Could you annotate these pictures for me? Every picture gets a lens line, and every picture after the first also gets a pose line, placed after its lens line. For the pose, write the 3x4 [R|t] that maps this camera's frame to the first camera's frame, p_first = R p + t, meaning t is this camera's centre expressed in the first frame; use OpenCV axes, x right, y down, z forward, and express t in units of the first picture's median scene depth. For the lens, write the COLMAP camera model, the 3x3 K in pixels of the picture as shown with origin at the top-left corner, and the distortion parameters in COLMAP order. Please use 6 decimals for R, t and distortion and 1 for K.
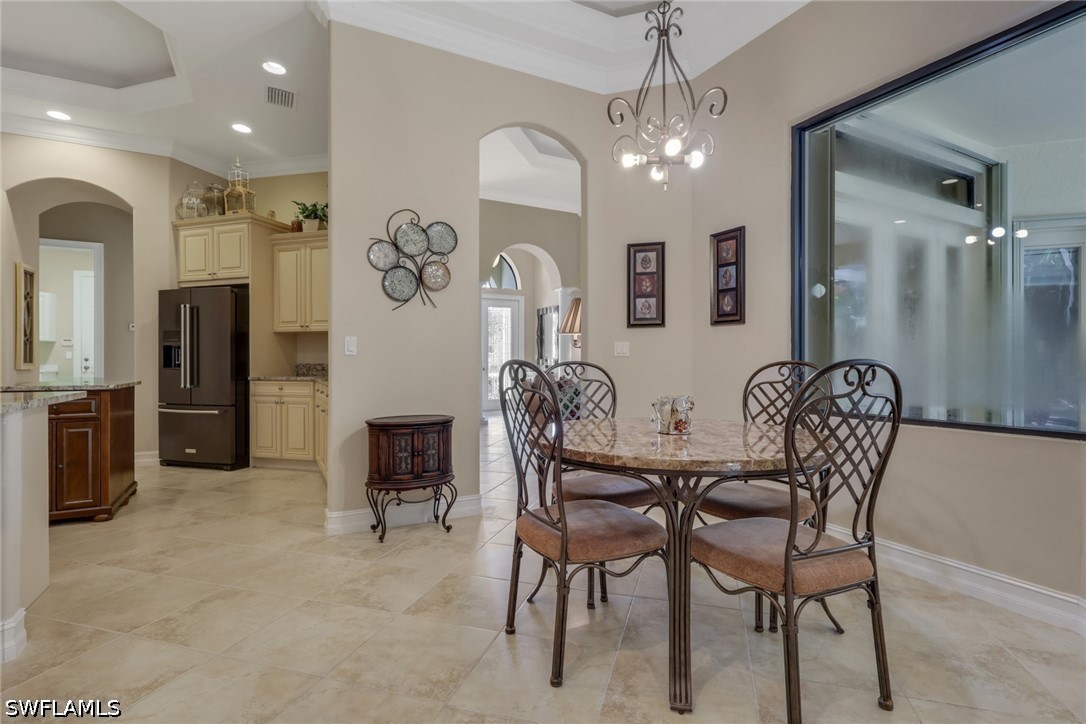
lens RADIAL K [[527.8, 0, 544.6], [0, 527.8, 365.5], [0, 0, 1]] dist [0.003299, 0.000686]
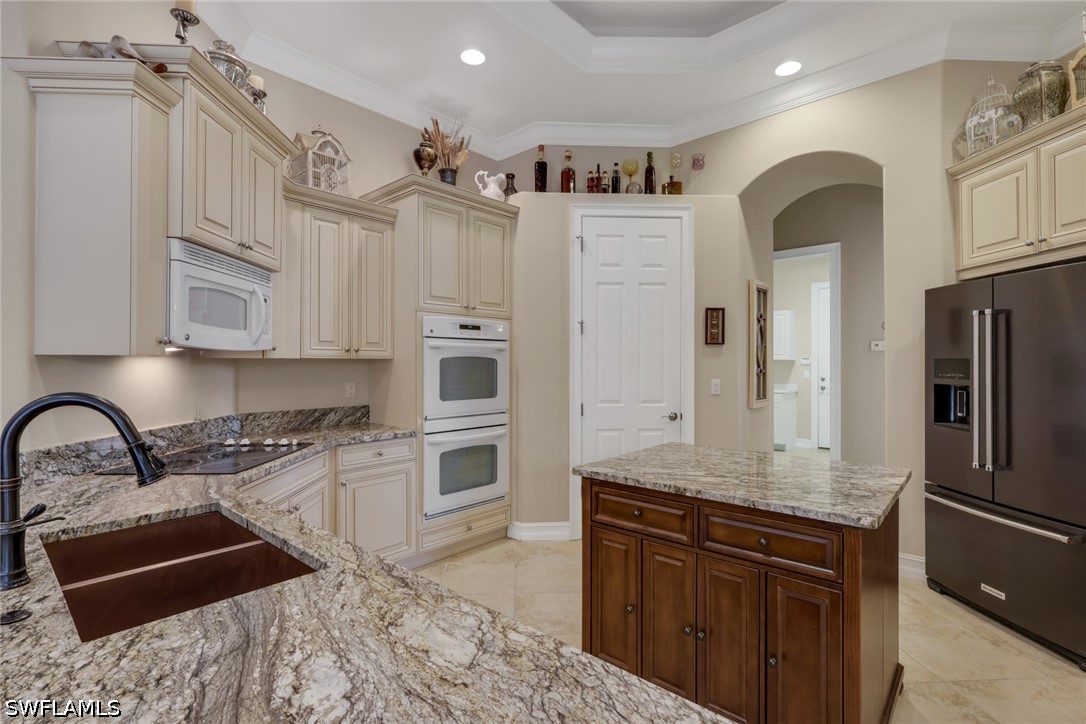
lens RADIAL K [[510.3, 0, 542.2], [0, 510.3, 363.1], [0, 0, 1]] dist [-0.002790, 0.000765]
pose [[0.344613, -0.003491, -0.938739, -0.354446], [-0.002638, 0.999986, -0.004687, -0.058219], [0.938741, 0.004092, 0.344598, 0.415818]]
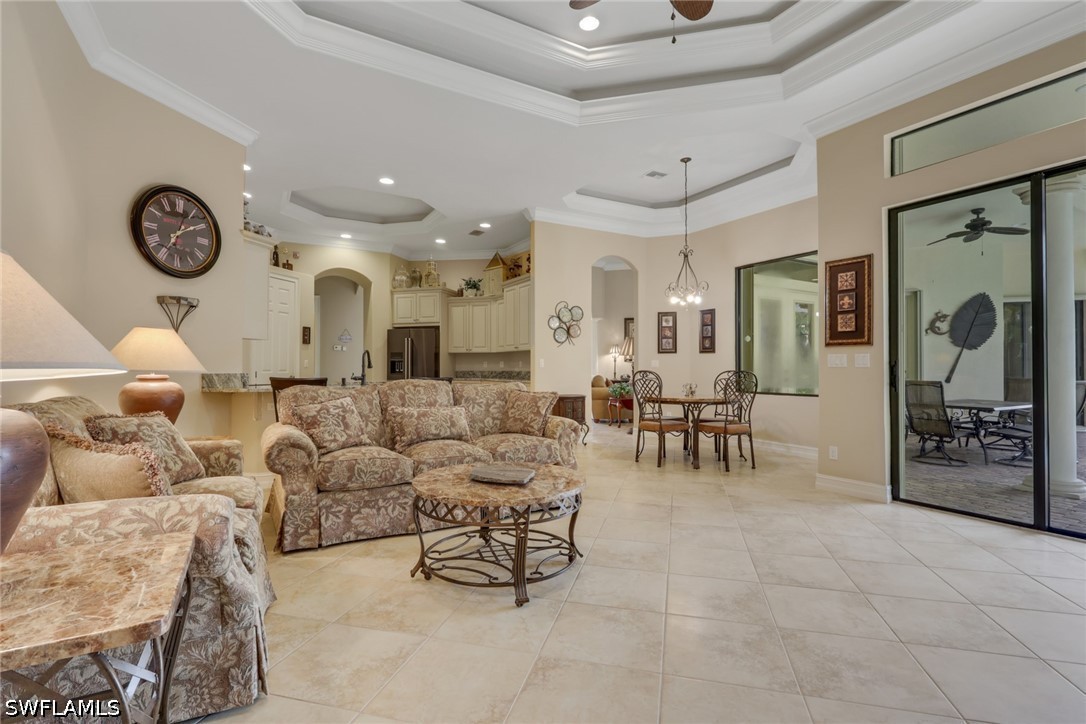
lens RADIAL K [[510.3, 0, 537.5], [0, 510.3, 367.5], [0, 0, 1]] dist [-0.002790, 0.000765]
pose [[0.999750, -0.000068, 0.022368, -0.273892], [0.000205, 0.999981, -0.006113, -0.004124], [-0.022367, 0.006116, 0.999731, -0.743023]]
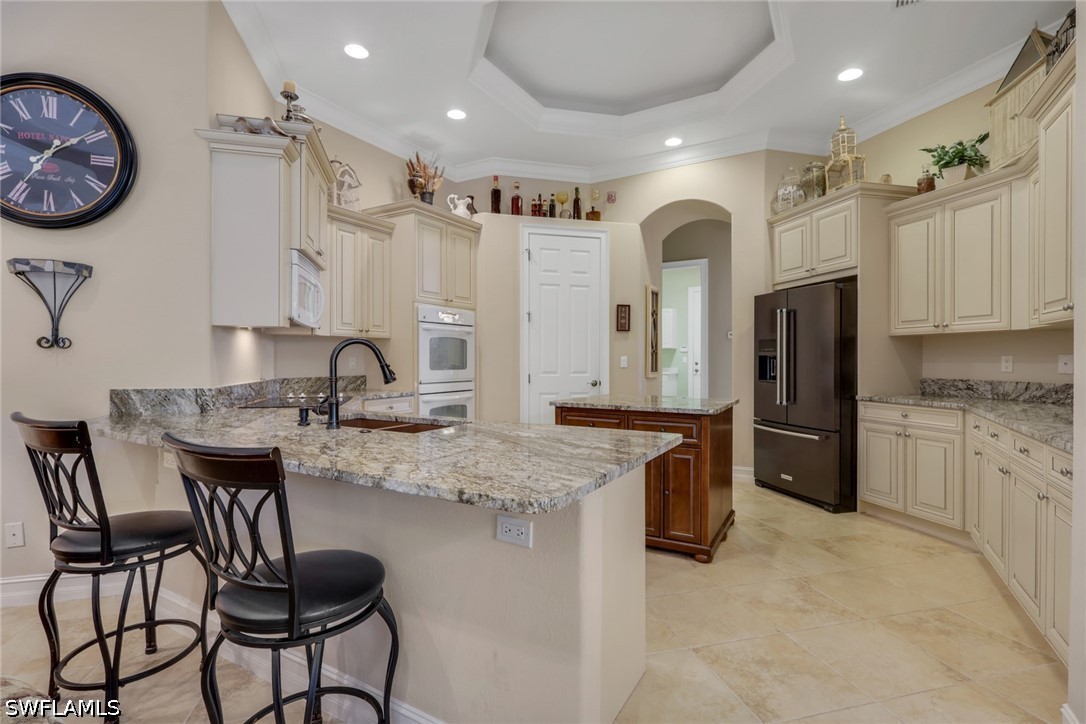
lens RADIAL K [[510.3, 0, 540.5], [0, 510.3, 361.3], [0, 0, 1]] dist [-0.002790, 0.000765]
pose [[0.526532, 0.002671, -0.850151, -0.172996], [-0.003004, 0.999995, 0.001281, -0.028782], [0.850150, 0.001880, 0.526537, 0.218488]]
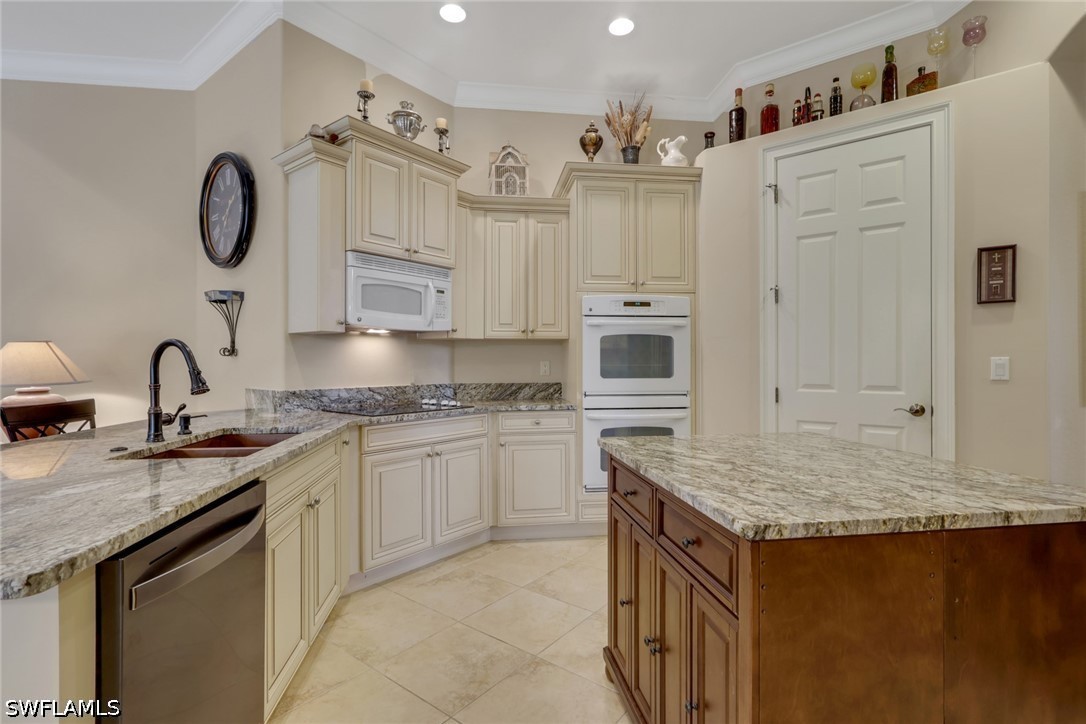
lens RADIAL K [[510.3, 0, 535.0], [0, 510.3, 364.3], [0, 0, 1]] dist [-0.002790, 0.000765]
pose [[-0.353756, -0.000120, -0.935338, -0.360913], [-0.001949, 0.999998, 0.000609, -0.030193], [0.935336, 0.002038, -0.353756, 0.678053]]
